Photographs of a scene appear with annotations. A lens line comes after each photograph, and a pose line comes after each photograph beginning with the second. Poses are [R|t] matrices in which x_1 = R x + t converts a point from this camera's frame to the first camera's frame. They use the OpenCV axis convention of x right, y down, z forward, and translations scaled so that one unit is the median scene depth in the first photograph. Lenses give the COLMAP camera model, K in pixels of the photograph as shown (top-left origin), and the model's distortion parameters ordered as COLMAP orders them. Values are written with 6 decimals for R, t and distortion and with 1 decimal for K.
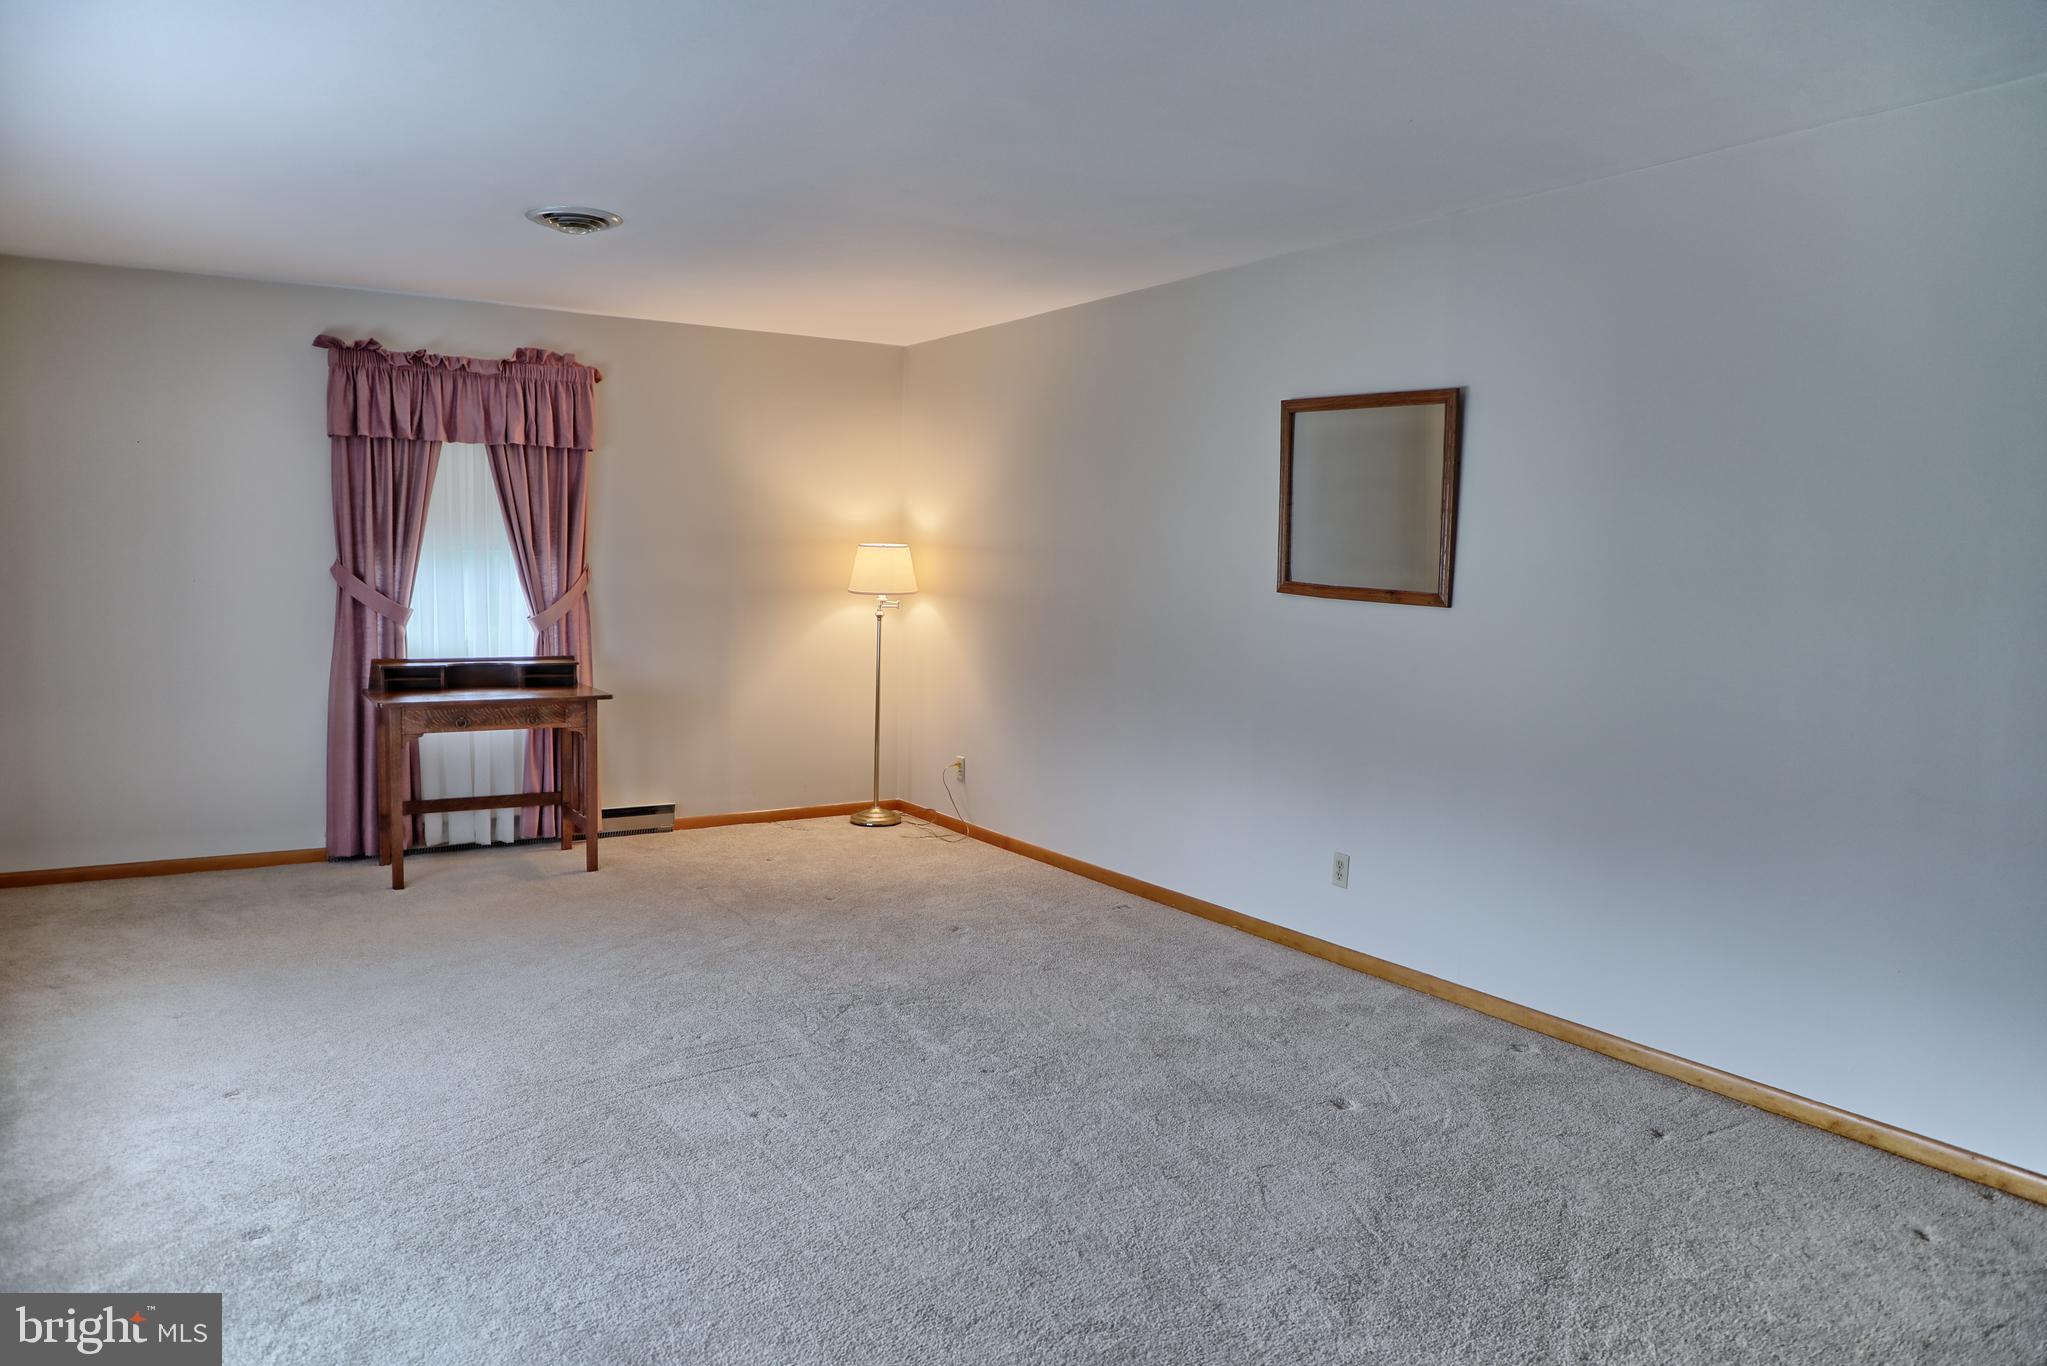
lens RADIAL K [[1397.4, 0, 1009.9], [0, 1397.4, 685.0], [0, 0, 1]] dist [-0.075187, 0.038650]
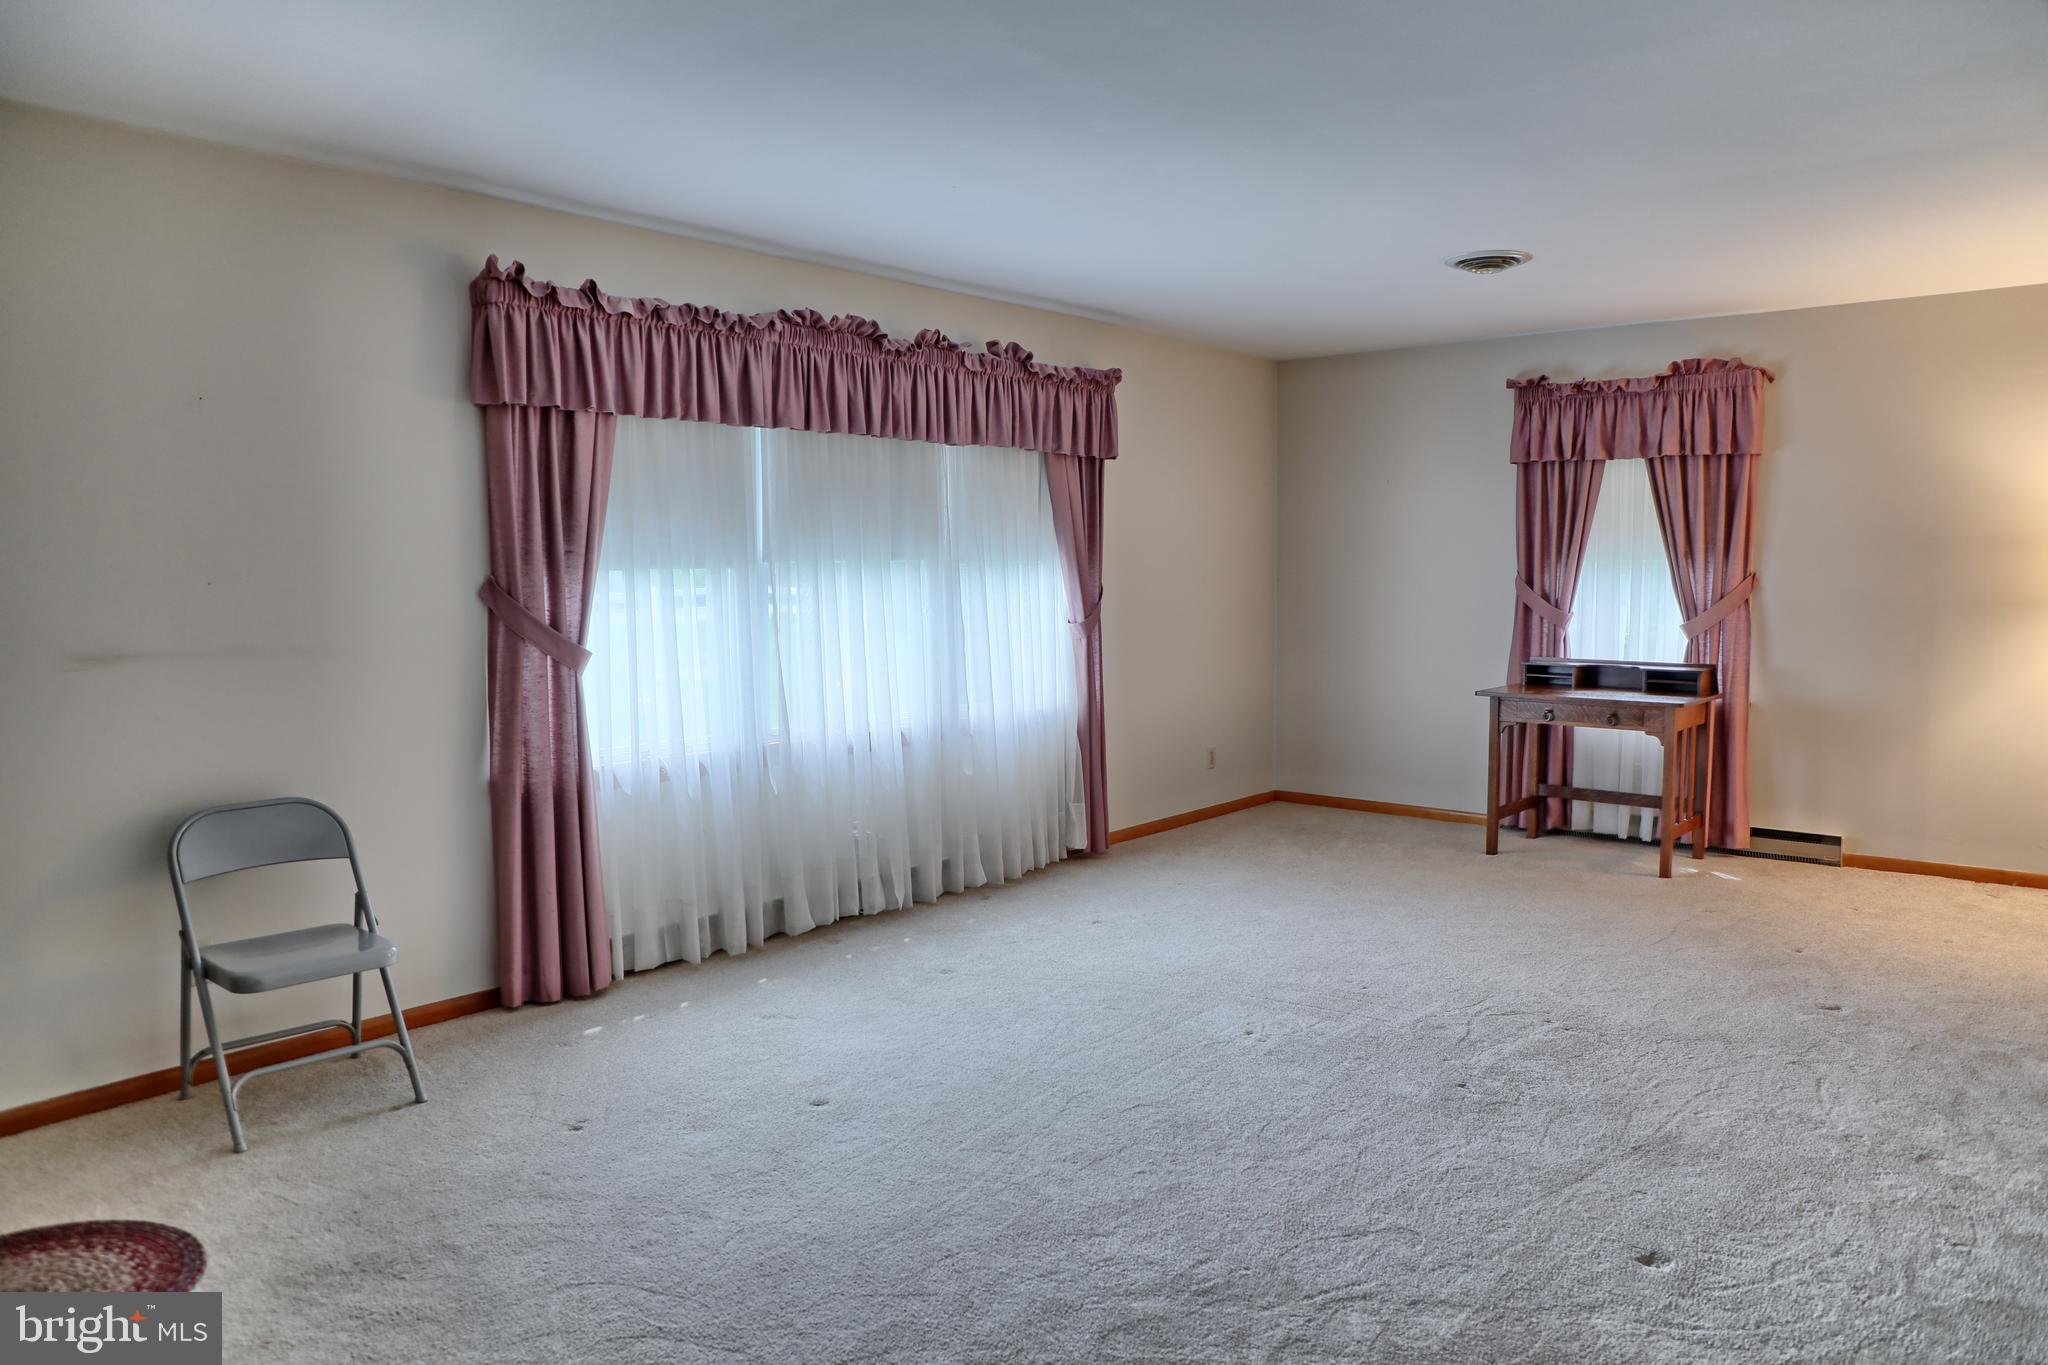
lens RADIAL K [[1398.1, 0, 1010.4], [0, 1398.1, 684.5], [0, 0, 1]] dist [-0.075187, 0.038650]
pose [[0.294803, 0.062738, -0.953496, 0.485257], [-0.071370, 0.996501, 0.043502, -0.014116], [0.952889, 0.055227, 0.298249, 0.237975]]
